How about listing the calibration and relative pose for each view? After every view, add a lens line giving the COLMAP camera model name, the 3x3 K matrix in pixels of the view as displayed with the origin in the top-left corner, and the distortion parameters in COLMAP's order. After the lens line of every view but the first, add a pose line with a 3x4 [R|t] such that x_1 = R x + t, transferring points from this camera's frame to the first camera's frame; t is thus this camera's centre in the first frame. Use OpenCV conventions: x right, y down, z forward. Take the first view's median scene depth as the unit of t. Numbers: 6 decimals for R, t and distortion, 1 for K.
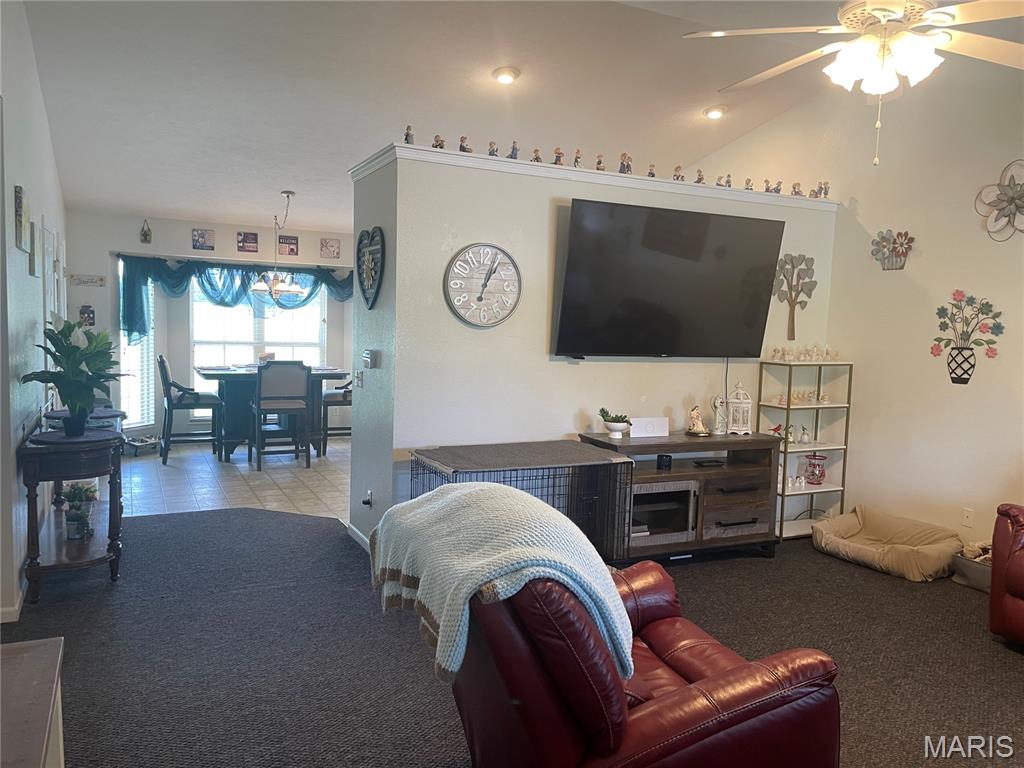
lens RADIAL K [[774.3, 0, 513.1], [0, 774.3, 382.4], [0, 0, 1]] dist [0.090272, -0.116686]
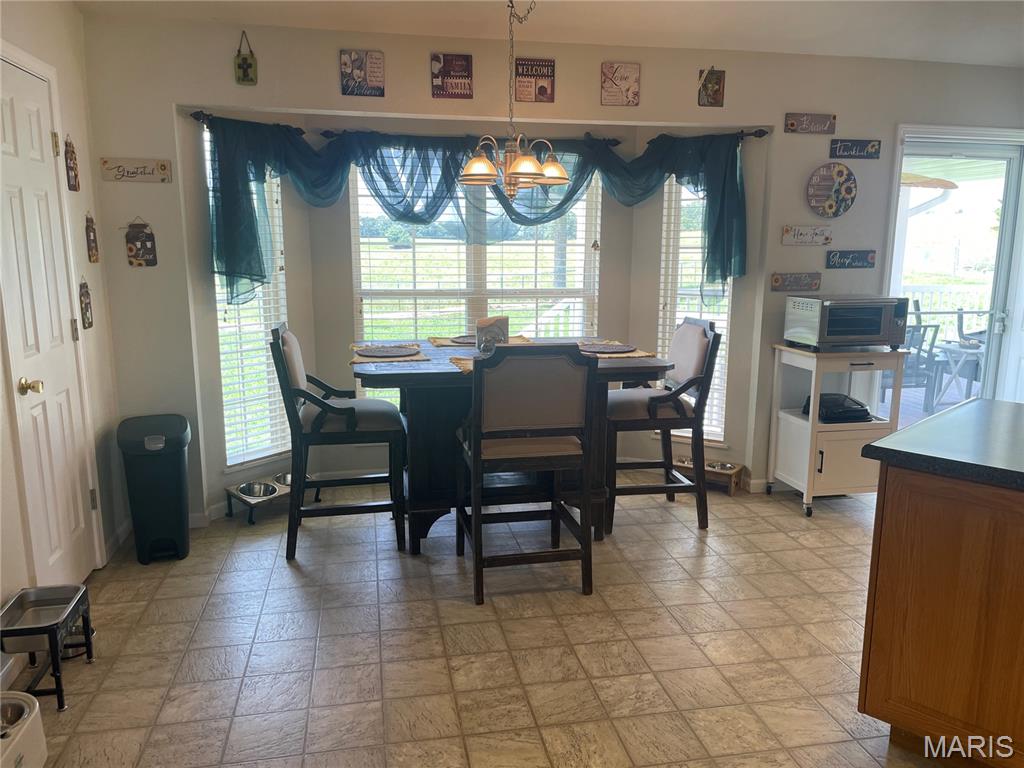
lens RADIAL K [[774.3, 0, 512.8], [0, 774.3, 393.9], [0, 0, 1]] dist [0.090272, -0.116686]
pose [[0.964432, 0.021777, -0.263432, -0.178593], [0.004998, 0.994920, 0.100545, -0.038550], [0.264283, -0.098285, 0.959424, 0.547524]]
